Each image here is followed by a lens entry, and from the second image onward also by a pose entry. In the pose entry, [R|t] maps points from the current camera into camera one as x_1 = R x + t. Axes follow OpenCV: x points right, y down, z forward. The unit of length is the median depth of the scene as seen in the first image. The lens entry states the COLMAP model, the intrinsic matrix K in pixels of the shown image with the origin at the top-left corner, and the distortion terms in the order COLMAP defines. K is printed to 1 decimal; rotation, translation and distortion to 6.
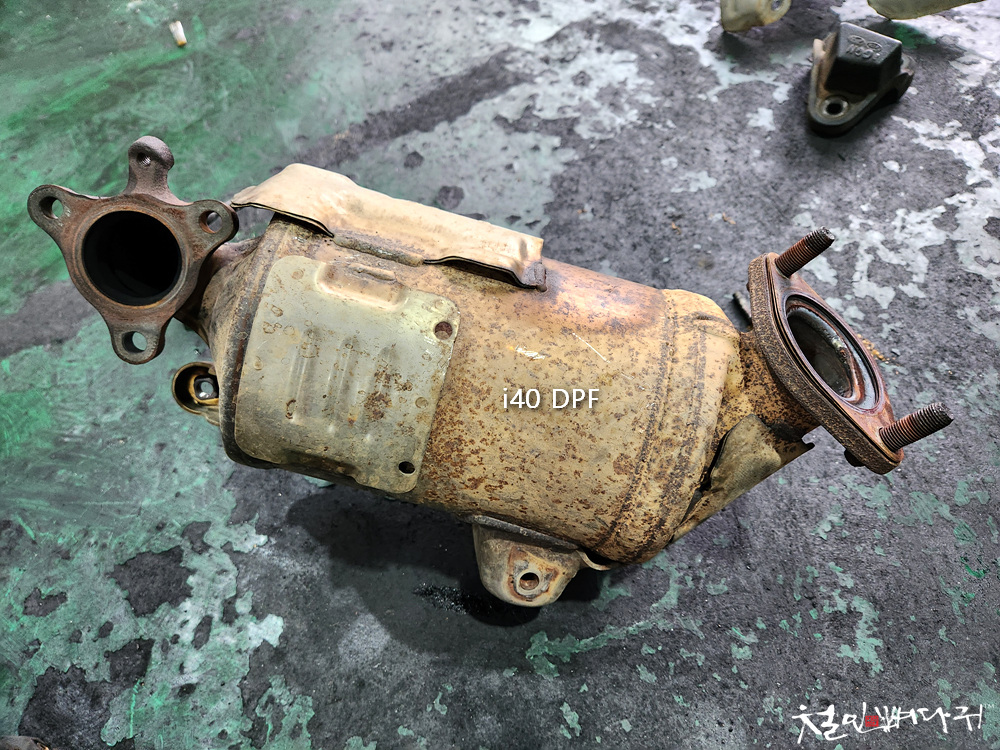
lens RADIAL K [[669.6, 0, 500.0], [0, 669.6, 375.0], [0, 0, 1]] dist [0.054369, -0.050276]
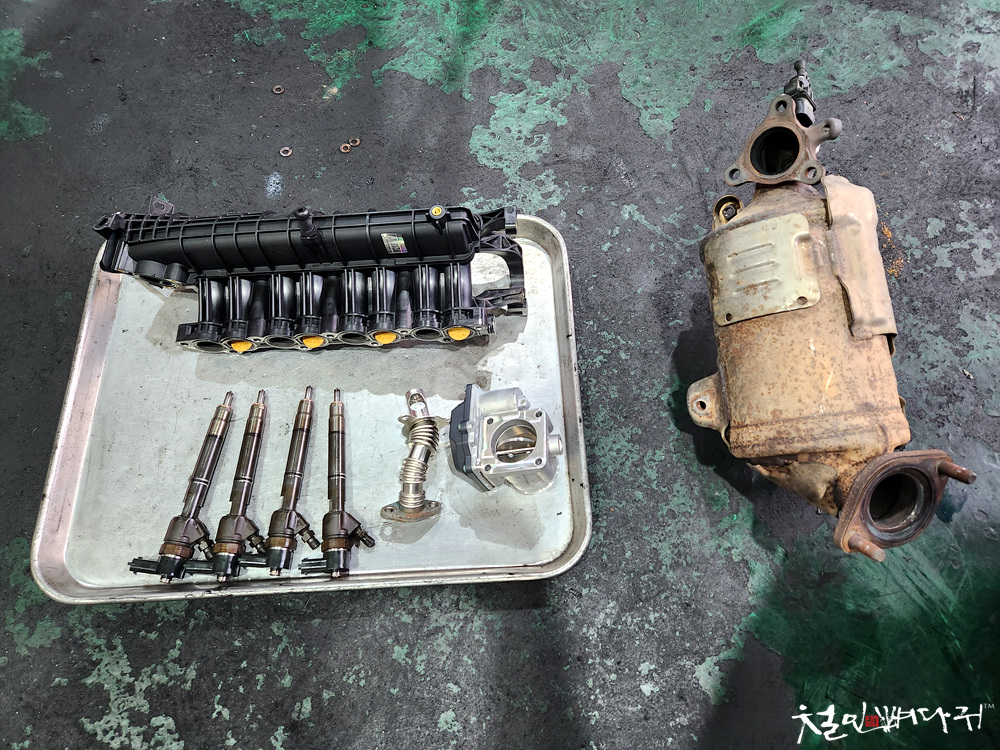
lens RADIAL K [[669.6, 0, 500.0], [0, 669.6, 375.0], [0, 0, 1]] dist [0.054369, -0.050276]
pose [[0.310109, 0.898232, -0.311467, 0.427775], [-0.801600, 0.423187, 0.422316, -0.094174], [0.511146, 0.118708, 0.851257, -1.056722]]
